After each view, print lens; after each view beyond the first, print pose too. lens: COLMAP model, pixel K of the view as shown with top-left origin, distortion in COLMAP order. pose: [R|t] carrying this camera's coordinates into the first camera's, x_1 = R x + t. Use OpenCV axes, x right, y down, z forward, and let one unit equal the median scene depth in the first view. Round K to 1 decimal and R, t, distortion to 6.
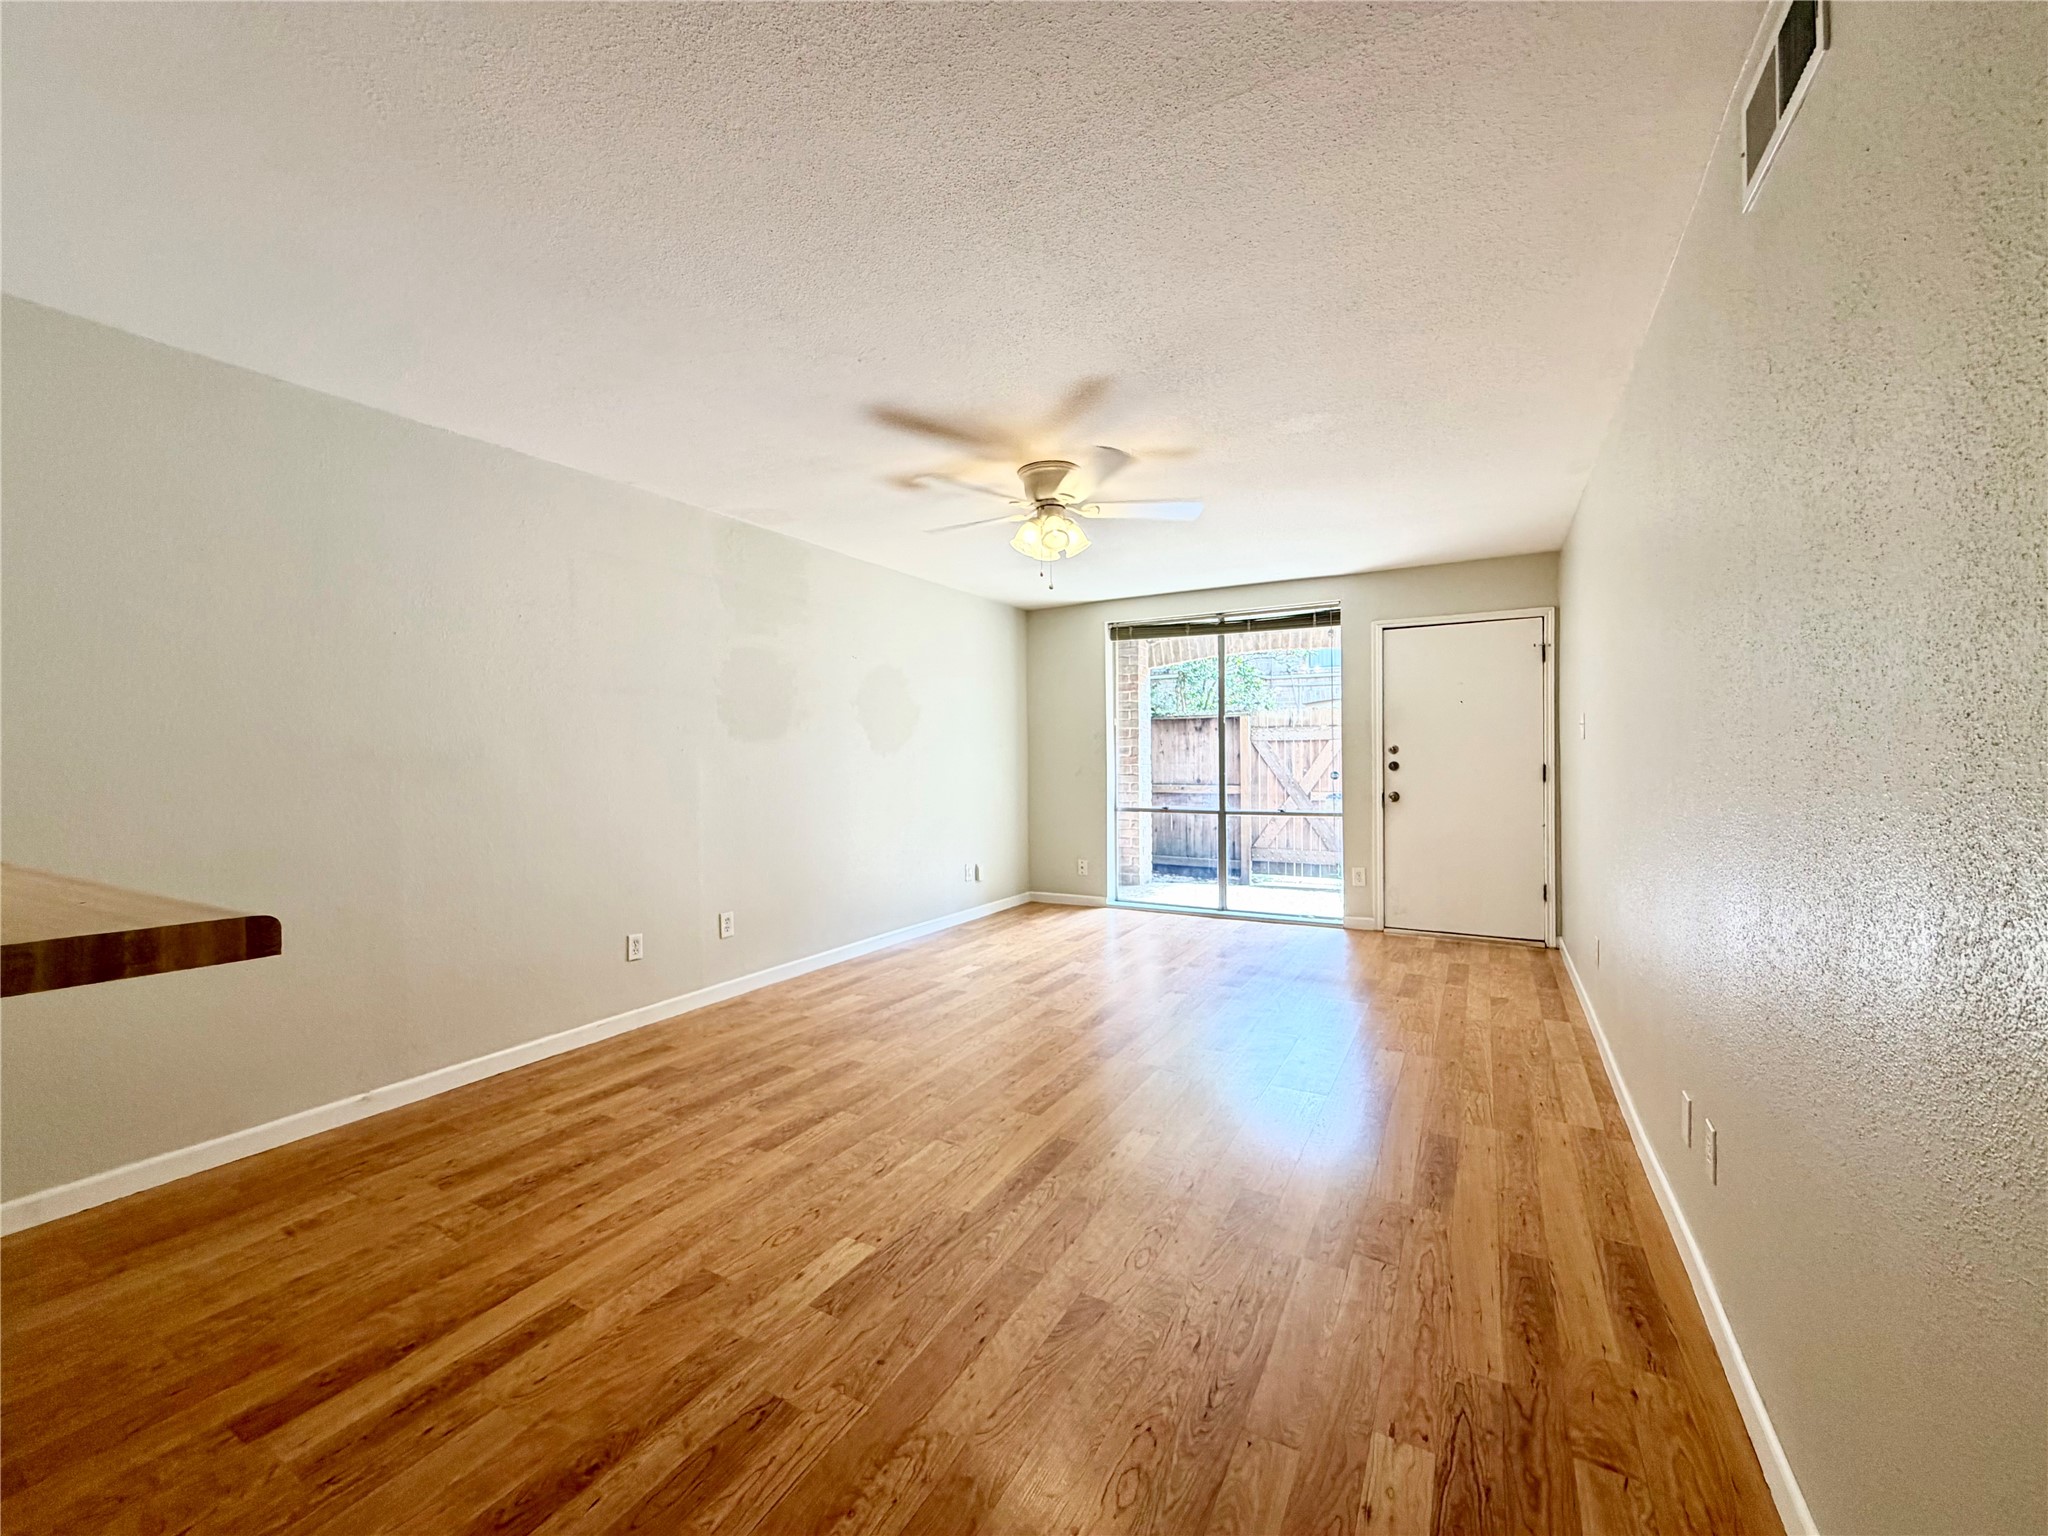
lens RADIAL K [[818.0, 0, 1021.5], [0, 818.0, 771.3], [0, 0, 1]] dist [-0.000685, -0.000059]
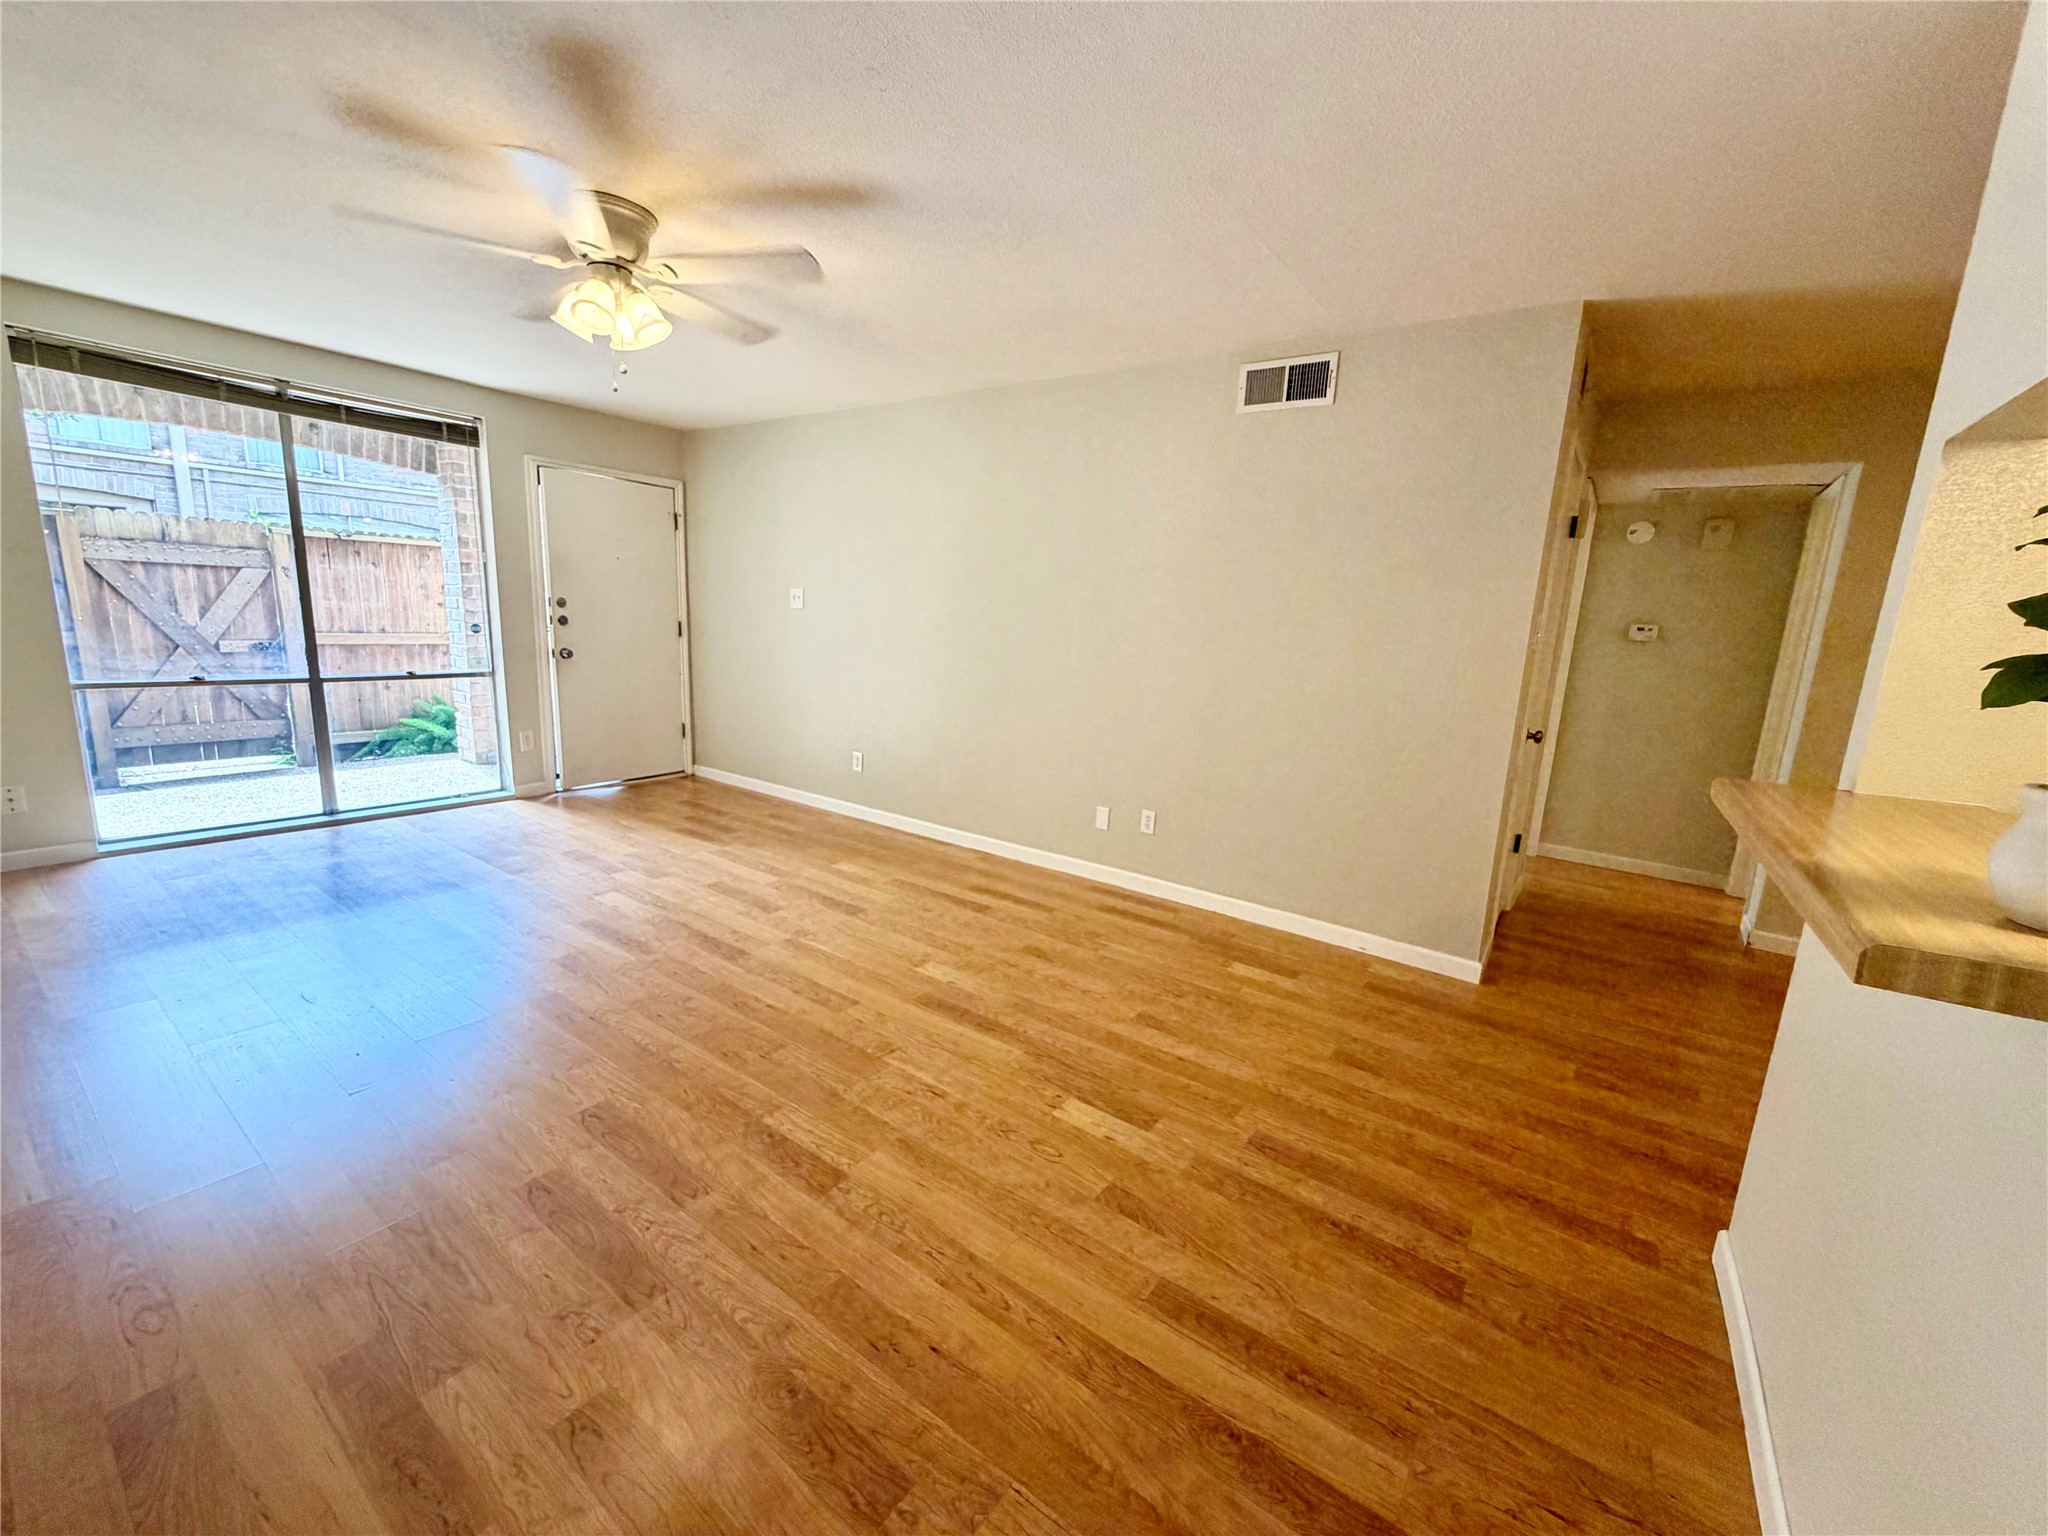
lens RADIAL K [[819.6, 0, 1018.4], [0, 819.6, 770.0], [0, 0, 1]] dist [0.000246, 0.000305]
pose [[0.117309, -0.173854, 0.977759, -0.699977], [-0.033356, 0.983312, 0.178843, -0.036408], [-0.992535, -0.053594, 0.109552, 0.559913]]
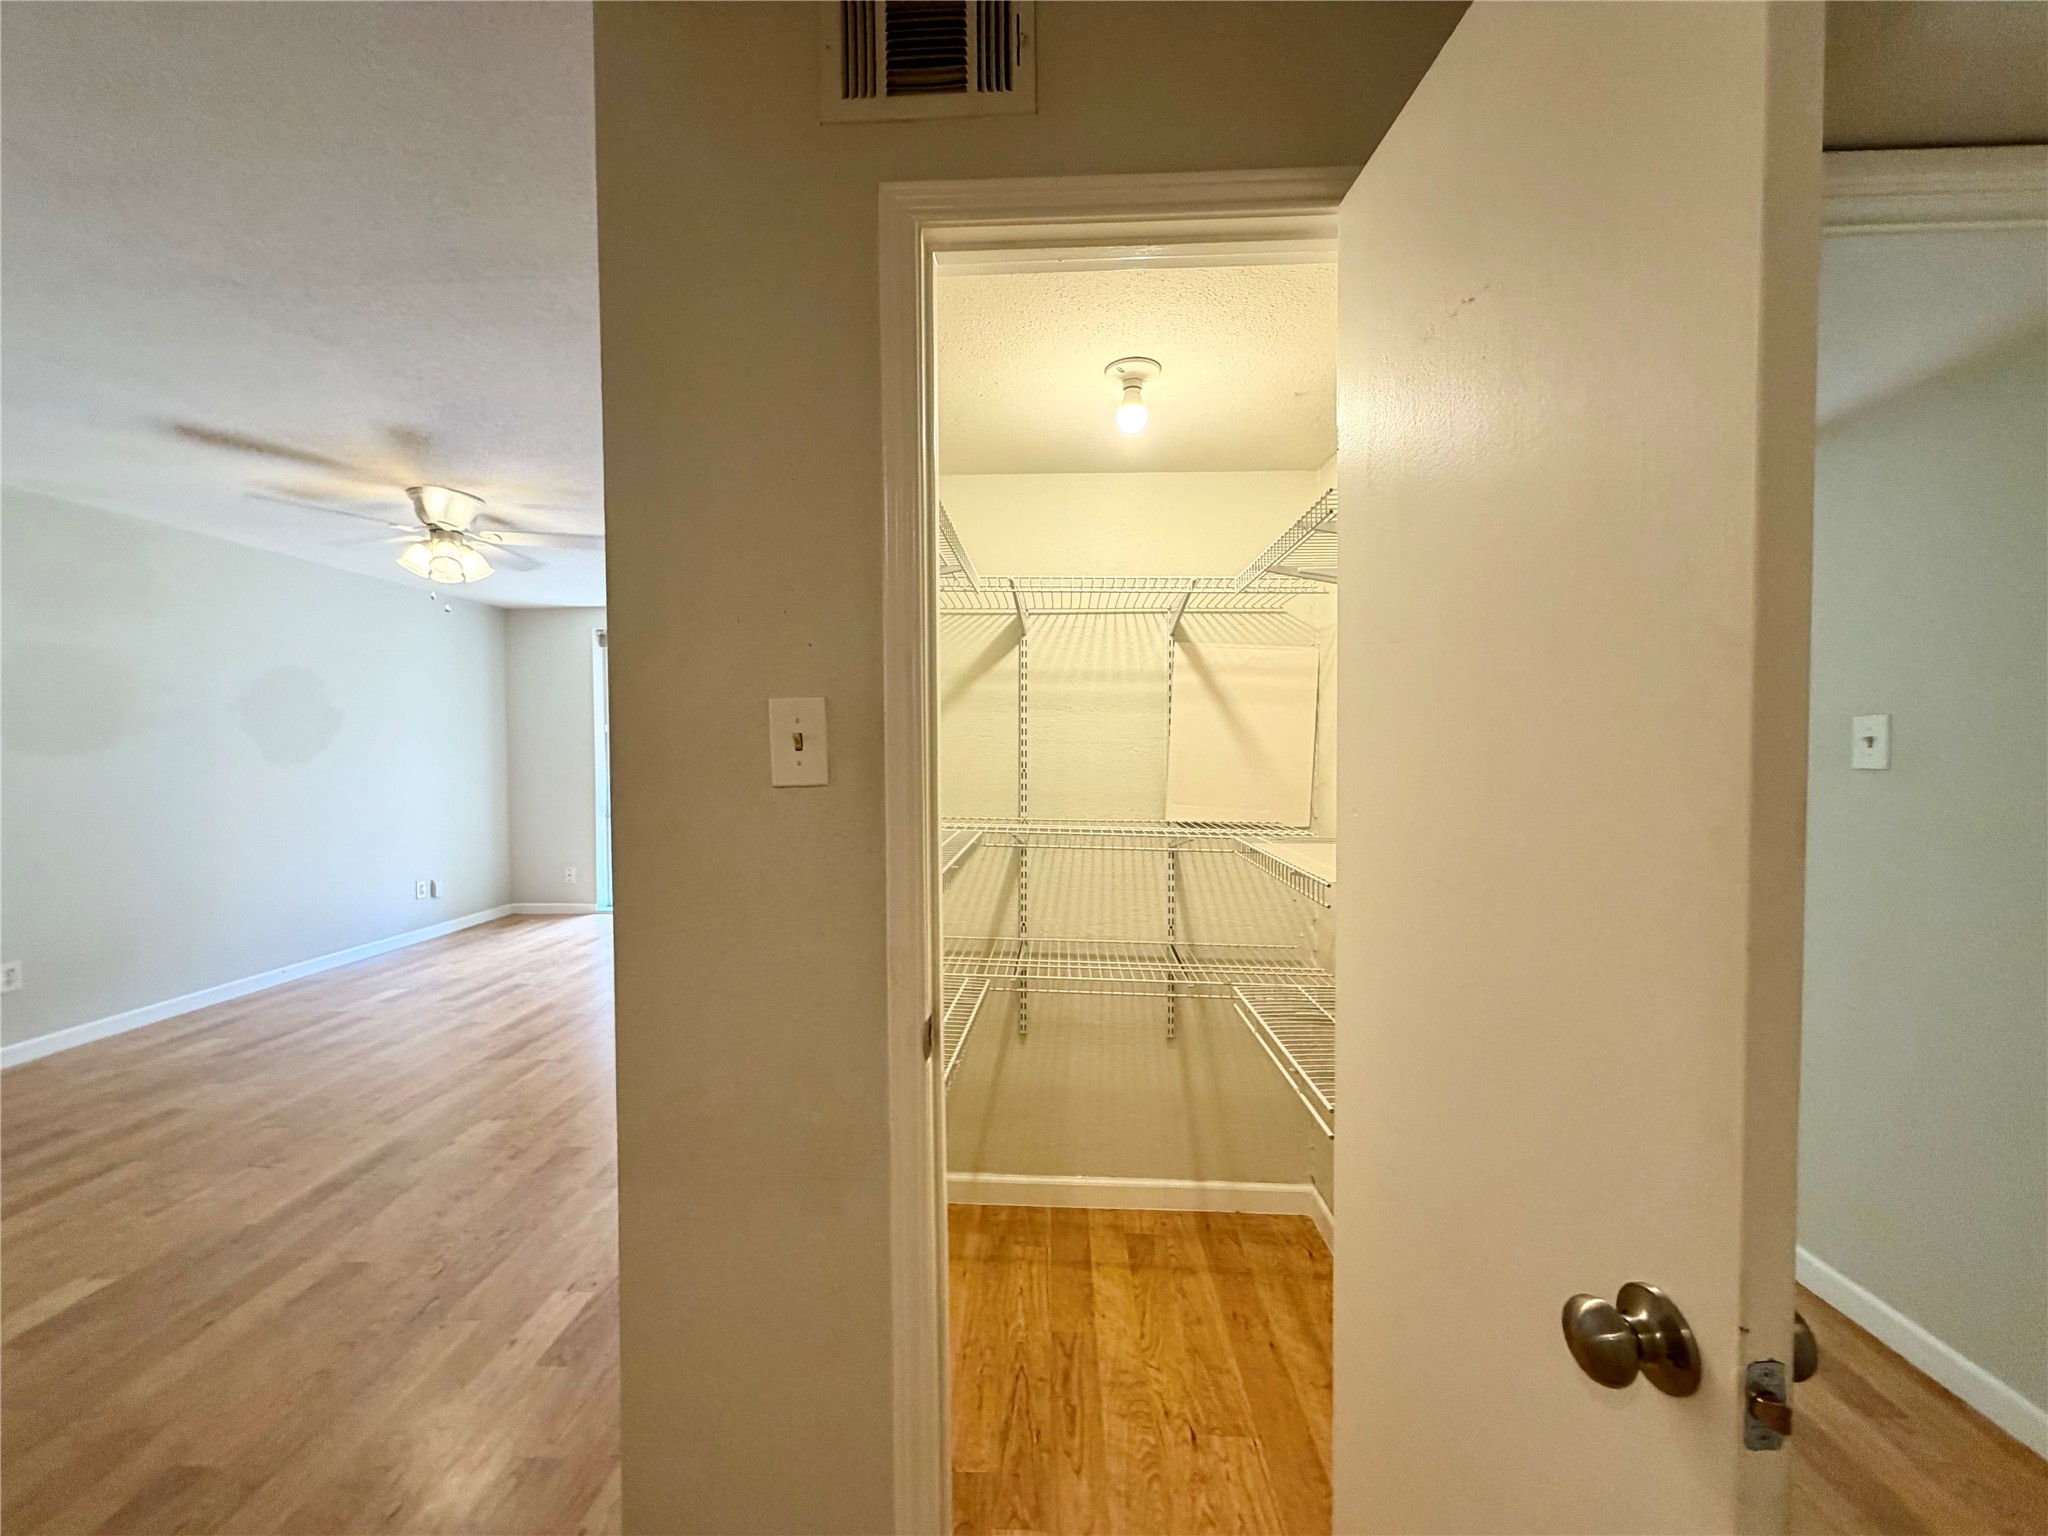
lens RADIAL K [[819.6, 0, 1018.4], [0, 819.6, 770.0], [0, 0, 1]] dist [0.000246, 0.000305]
pose [[0.892079, -0.006289, 0.451835, 0.212656], [0.002038, 0.999949, 0.009894, -0.034902], [-0.451875, -0.007905, 0.892046, -0.241050]]
